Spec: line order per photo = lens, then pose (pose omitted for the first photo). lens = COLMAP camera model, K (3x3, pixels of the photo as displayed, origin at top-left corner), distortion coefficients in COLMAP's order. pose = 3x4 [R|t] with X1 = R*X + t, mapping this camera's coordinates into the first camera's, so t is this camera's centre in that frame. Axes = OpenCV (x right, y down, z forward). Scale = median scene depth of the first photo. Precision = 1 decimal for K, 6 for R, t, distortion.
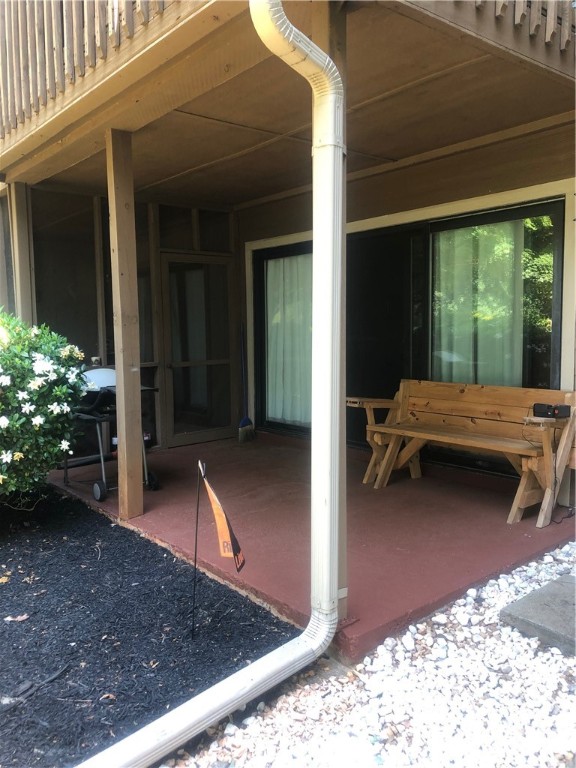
lens RADIAL K [[641.9, 0, 296.4], [0, 641.9, 383.6], [0, 0, 1]] dist [0.027681, -0.003022]
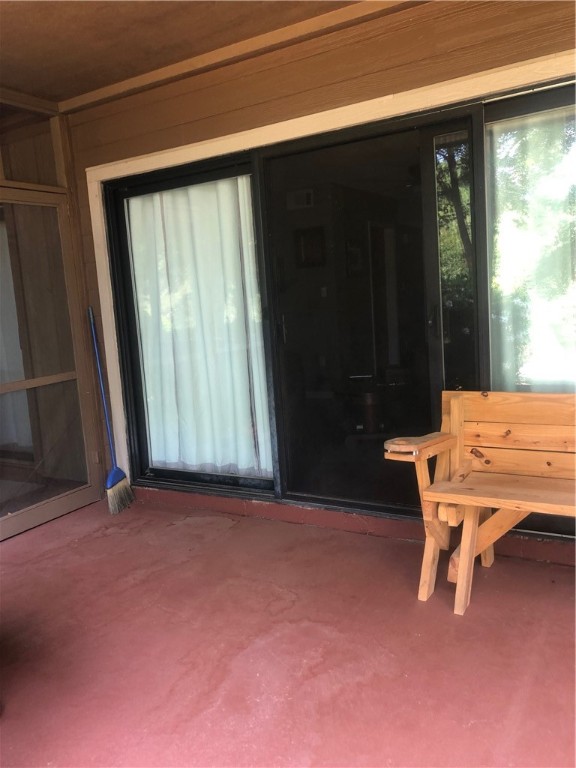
lens RADIAL K [[624.1, 0, 288.0], [0, 624.1, 384.0], [0, 0, 1]] dist [-0.000853, -0.000338]
pose [[0.944884, -0.092194, 0.314157, -0.135226], [0.081832, 0.995582, 0.046046, -0.050219], [-0.317014, -0.017800, 0.948254, 0.542366]]
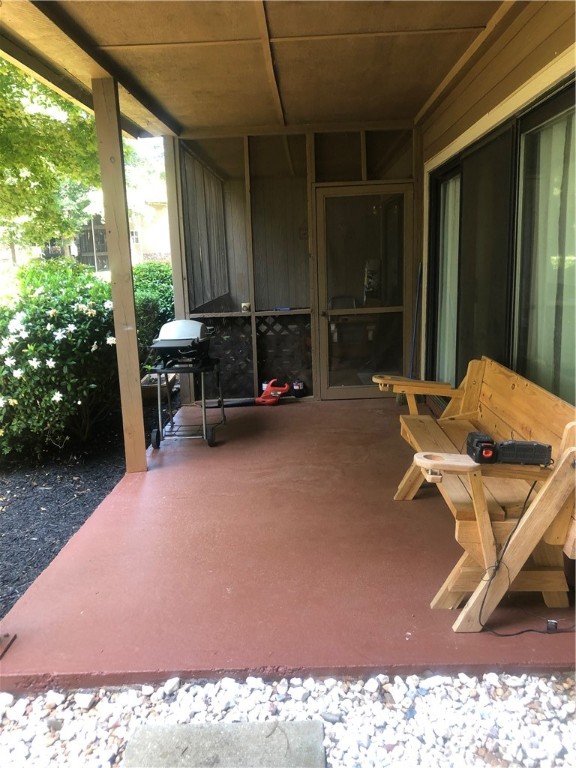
lens RADIAL K [[638.4, 0, 288.0], [0, 638.4, 384.0], [0, 0, 1]] dist [0.031513, -0.009013]
pose [[0.737882, 0.120843, -0.664023, 0.484515], [-0.034000, 0.989247, 0.142248, -0.069853], [0.674073, -0.082386, 0.734056, 0.351310]]
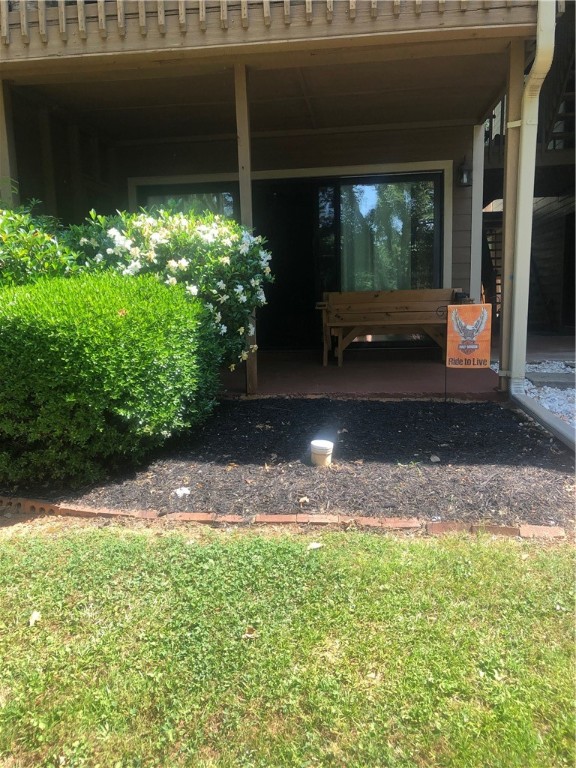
lens RADIAL K [[638.4, 0, 288.0], [0, 638.4, 384.0], [0, 0, 1]] dist [0.031513, -0.009013]
pose [[0.733592, -0.097680, 0.672533, -0.849084], [0.078383, 0.995173, 0.059041, 0.103964], [-0.675055, 0.009403, 0.737708, 0.045004]]
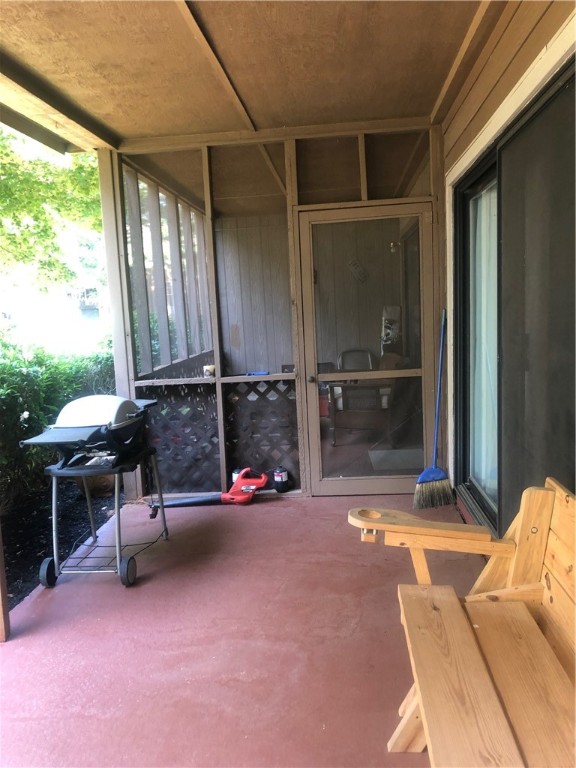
lens RADIAL K [[629.3, 0, 288.0], [0, 629.3, 384.0], [0, 0, 1]] dist [0.015240, -0.005636]
pose [[0.696168, 0.069389, -0.714517, 0.326597], [-0.024335, 0.997027, 0.073114, -0.088058], [0.717466, -0.033512, 0.695787, 0.645146]]
